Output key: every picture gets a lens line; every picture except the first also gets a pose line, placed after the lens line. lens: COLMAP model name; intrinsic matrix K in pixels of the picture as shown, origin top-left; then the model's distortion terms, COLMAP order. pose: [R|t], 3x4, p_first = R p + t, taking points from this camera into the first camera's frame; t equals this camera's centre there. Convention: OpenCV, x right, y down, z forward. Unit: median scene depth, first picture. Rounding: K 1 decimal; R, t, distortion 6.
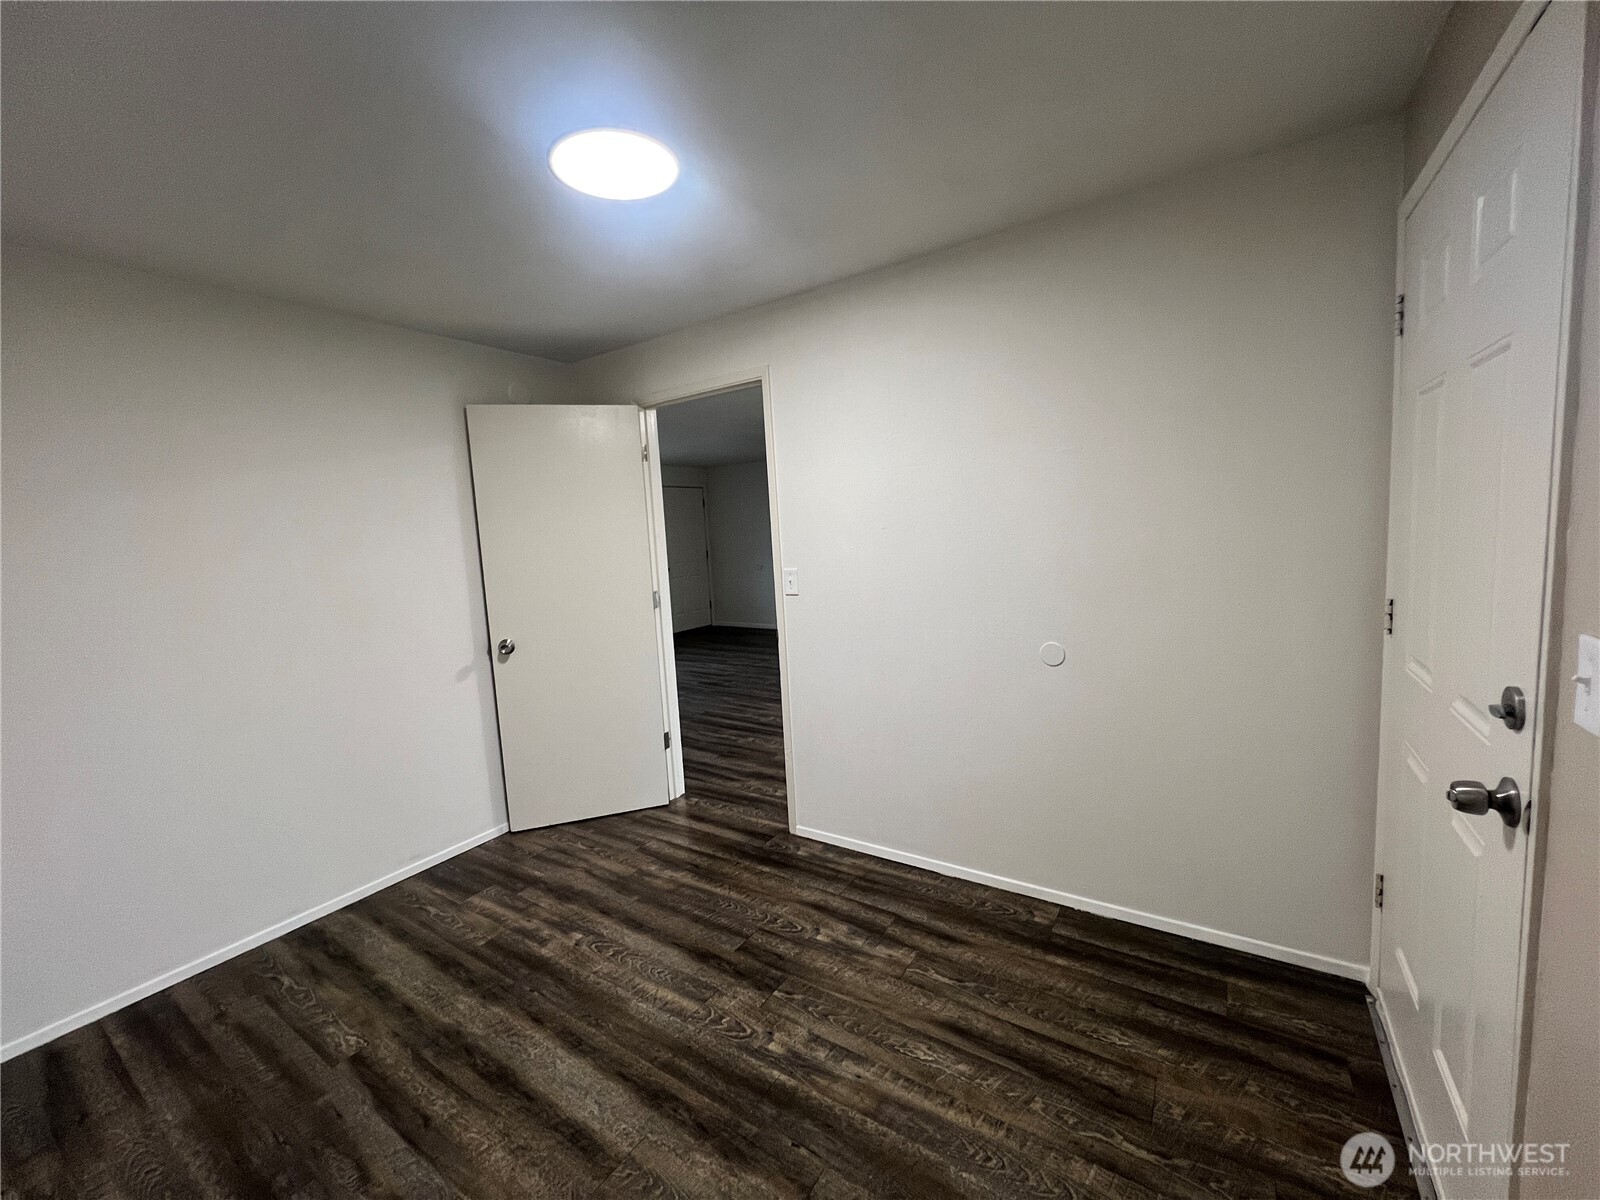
lens RADIAL K [[638.8, 0, 798.0], [0, 638.8, 599.3], [0, 0, 1]] dist [-0.003520, 0.001054]
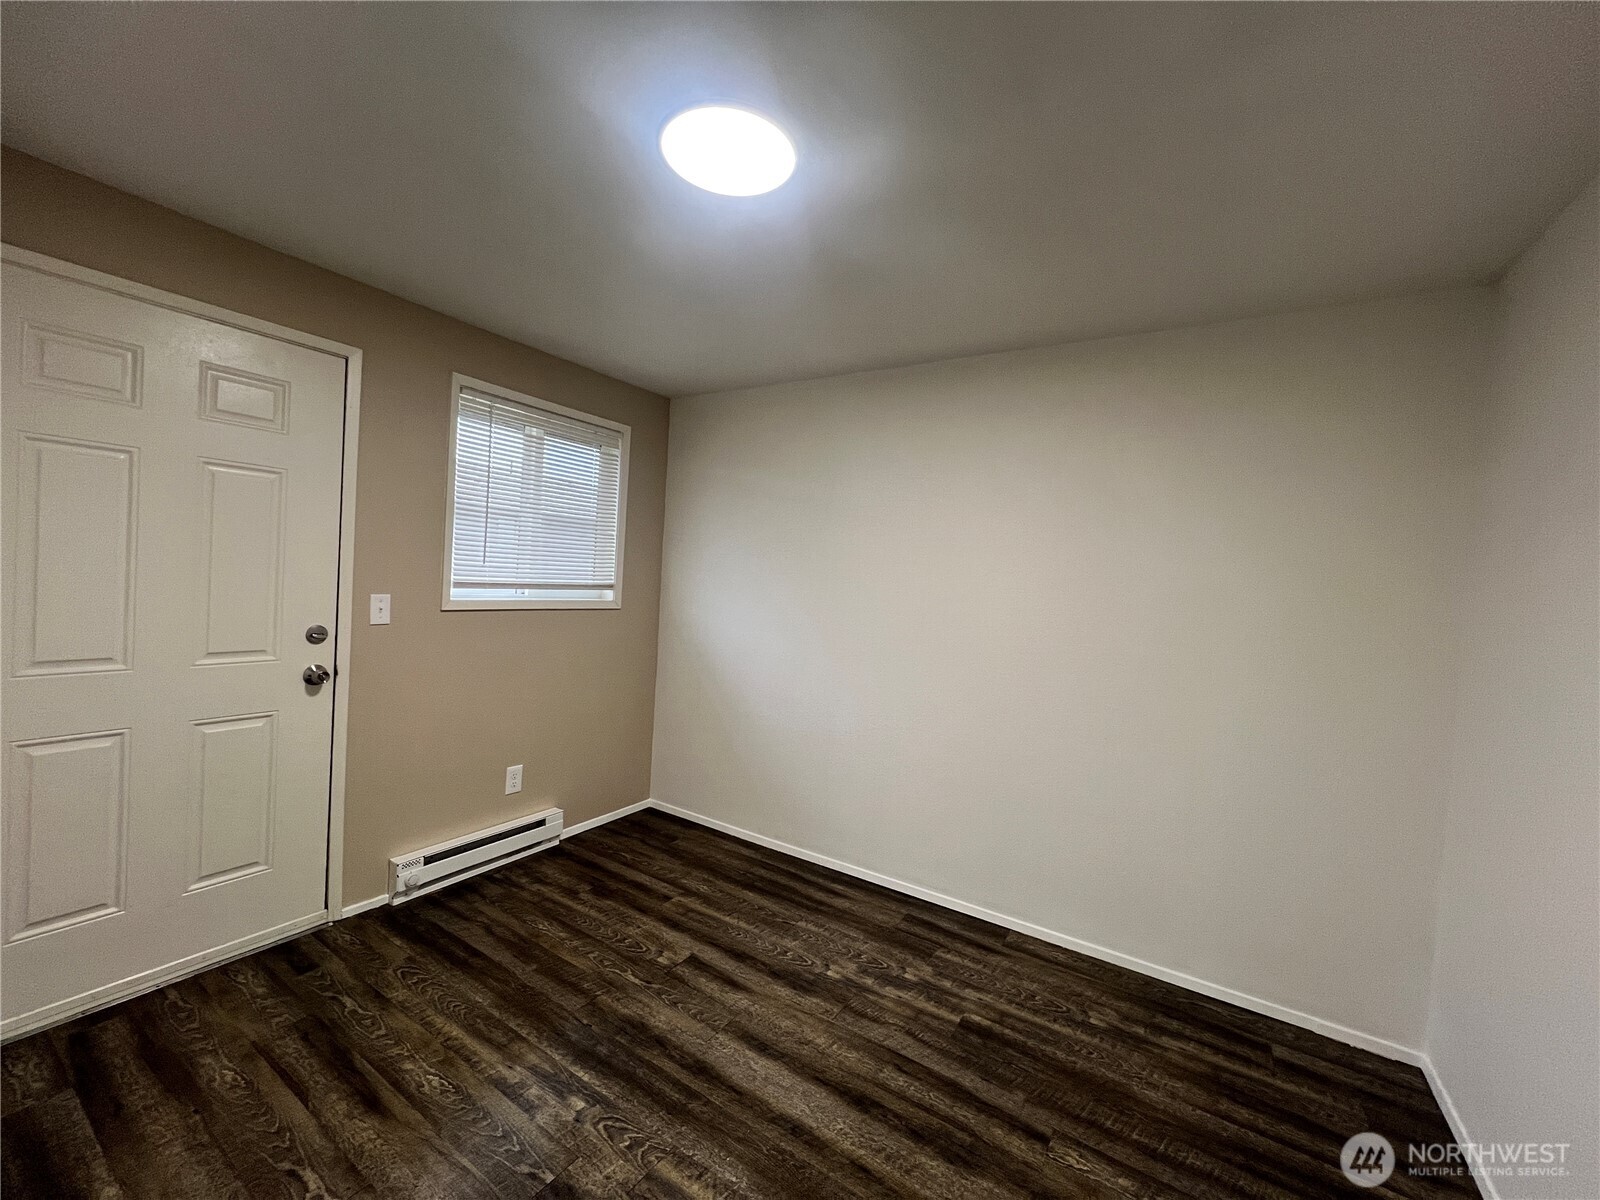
lens RADIAL K [[638.8, 0, 800.8], [0, 638.8, 596.9], [0, 0, 1]] dist [-0.003520, 0.001054]
pose [[-0.999755, -0.000476, -0.022117, -0.355605], [-0.003553, 0.990249, 0.139266, -0.173543], [0.021835, 0.139310, -0.990008, 1.899246]]
